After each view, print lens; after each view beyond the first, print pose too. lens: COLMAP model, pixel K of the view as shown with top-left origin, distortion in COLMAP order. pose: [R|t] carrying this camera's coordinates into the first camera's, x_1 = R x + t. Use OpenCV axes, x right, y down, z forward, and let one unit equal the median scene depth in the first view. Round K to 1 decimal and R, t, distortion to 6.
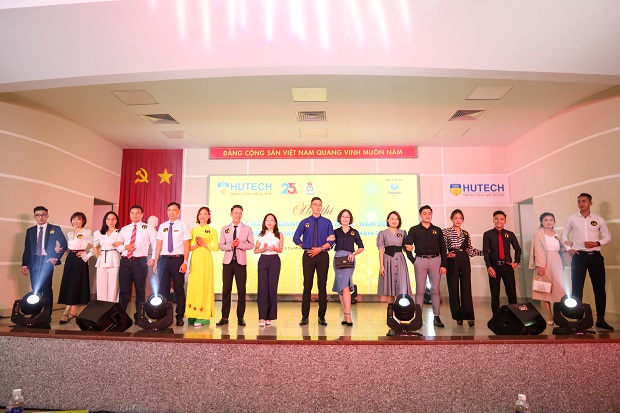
lens RADIAL K [[411.7, 0, 309.1], [0, 411.7, 203.6], [0, 0, 1]] dist [-0.030705, 0.054049]
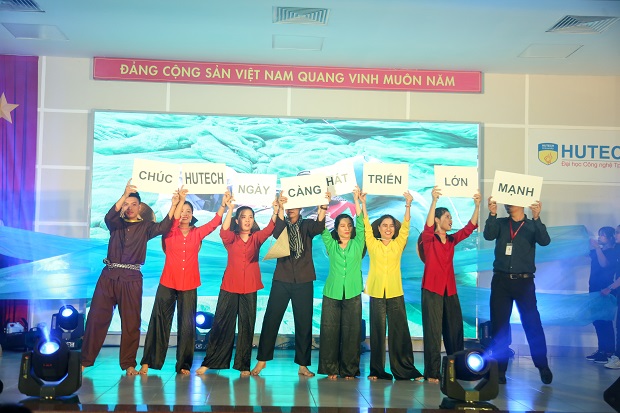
lens RADIAL K [[831.8, 0, 308.6], [0, 831.8, 209.4], [0, 0, 1]] dist [0.131263, 0.106588]
pose [[0.995691, 0.027299, 0.088627, -0.061822], [-0.033480, 0.997053, 0.069025, -0.026804], [-0.086482, -0.071695, 0.993670, -0.102227]]
